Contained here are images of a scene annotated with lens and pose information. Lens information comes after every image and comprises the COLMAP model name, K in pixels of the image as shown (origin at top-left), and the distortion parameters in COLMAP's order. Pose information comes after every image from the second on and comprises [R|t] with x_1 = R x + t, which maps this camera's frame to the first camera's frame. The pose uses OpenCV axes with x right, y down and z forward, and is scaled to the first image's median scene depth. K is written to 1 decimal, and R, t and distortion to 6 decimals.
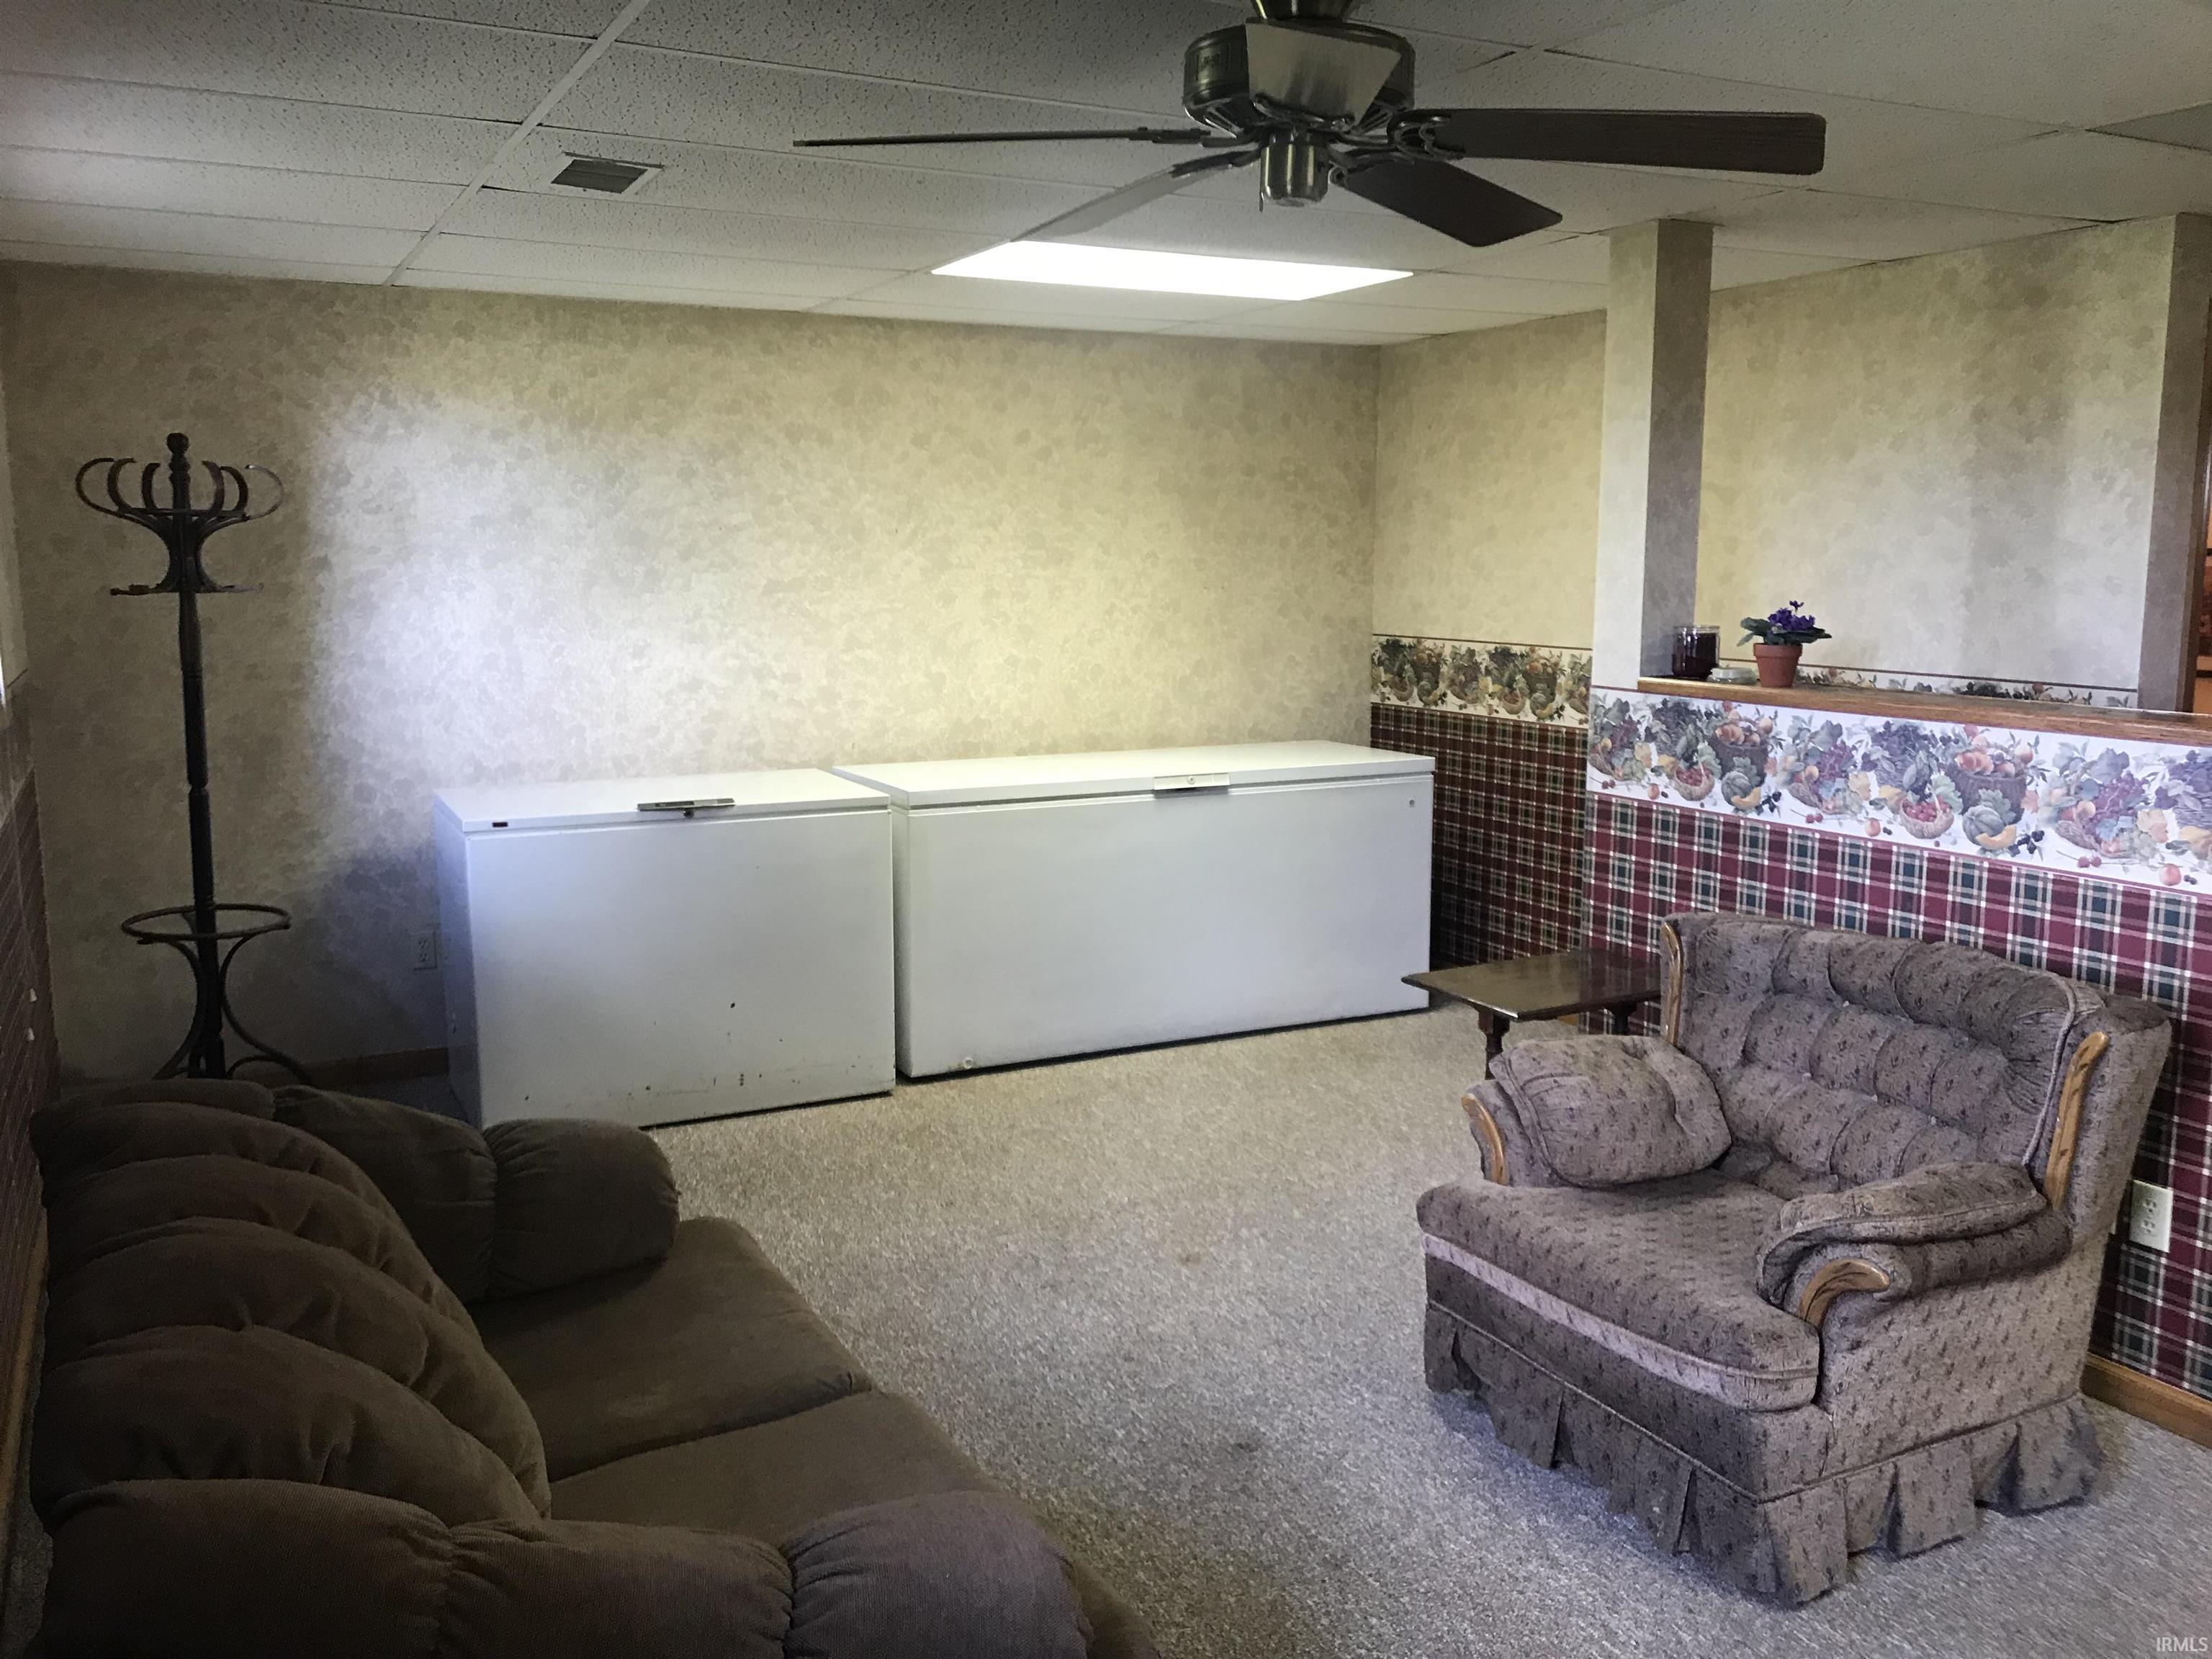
lens RADIAL K [[1775.8, 0, 1104.9], [0, 1775.8, 821.2], [0, 0, 1]] dist [0.010613, -0.048967]
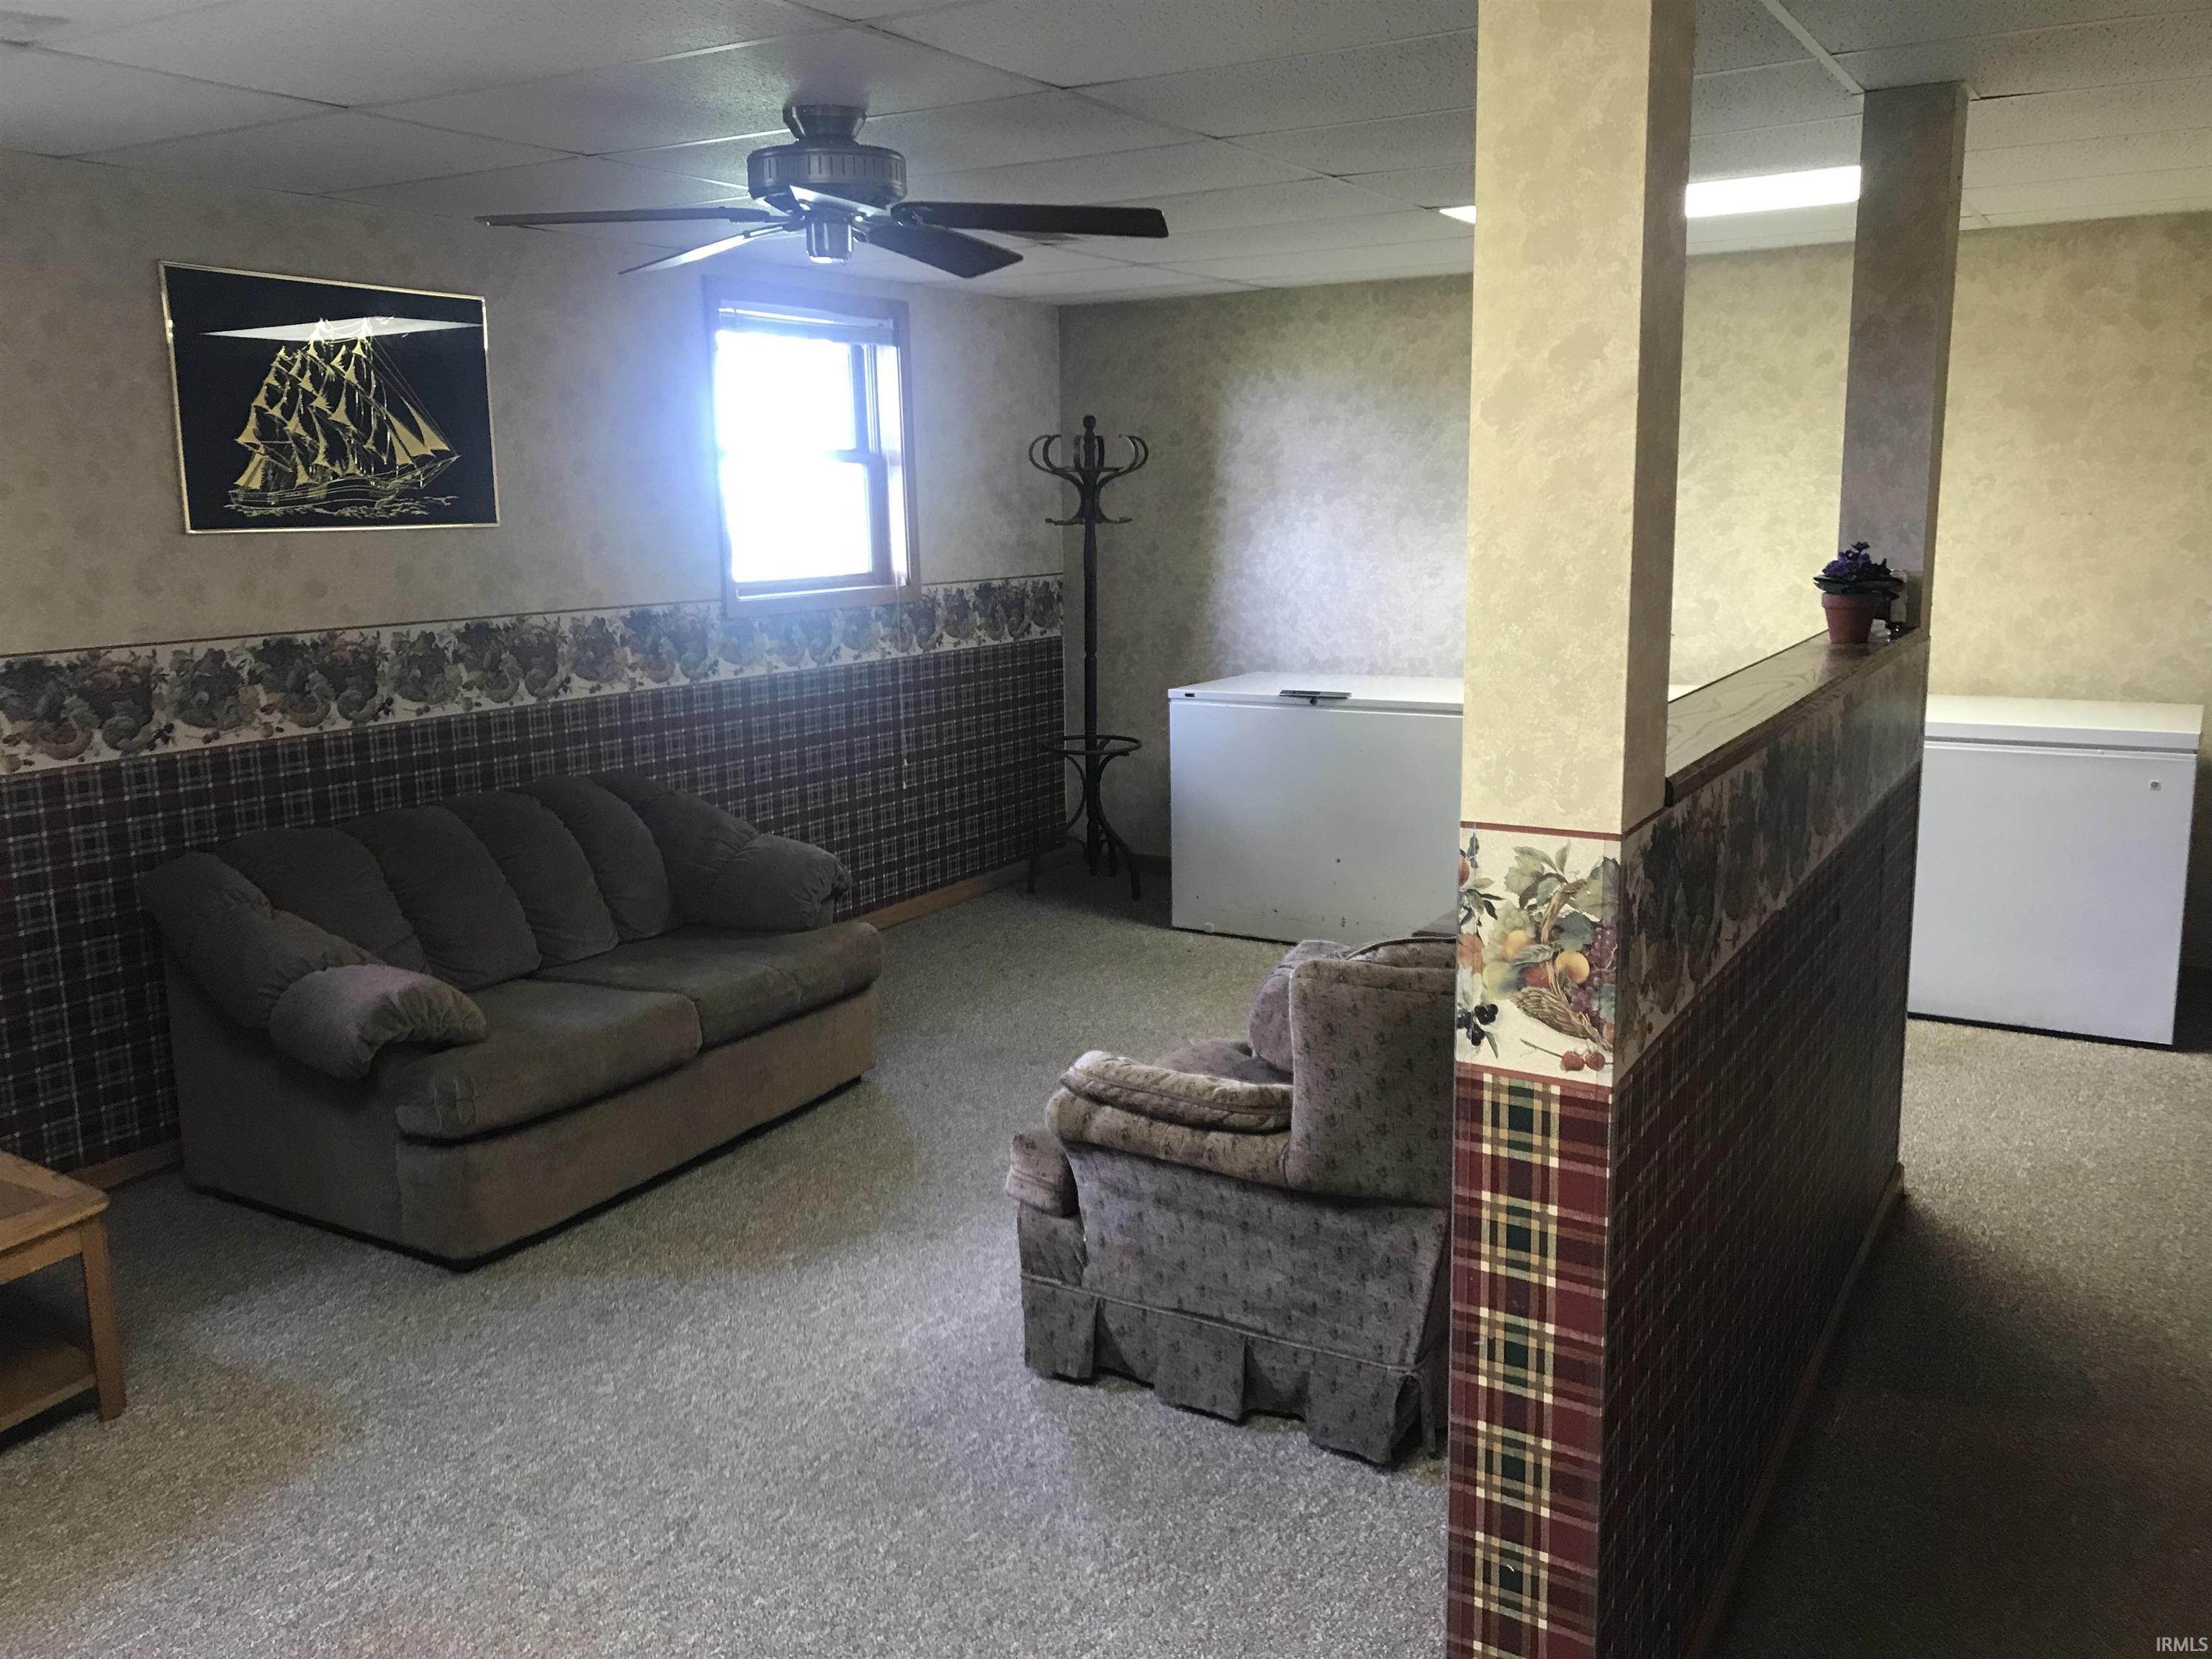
lens RADIAL K [[1775.8, 0, 1099.5], [0, 1775.8, 841.2], [0, 0, 1]] dist [0.010613, -0.048967]
pose [[0.531097, 0.151204, -0.833711, 0.690051], [-0.099148, 0.988279, 0.116077, -0.035310], [0.841490, 0.021012, 0.539864, 0.182051]]
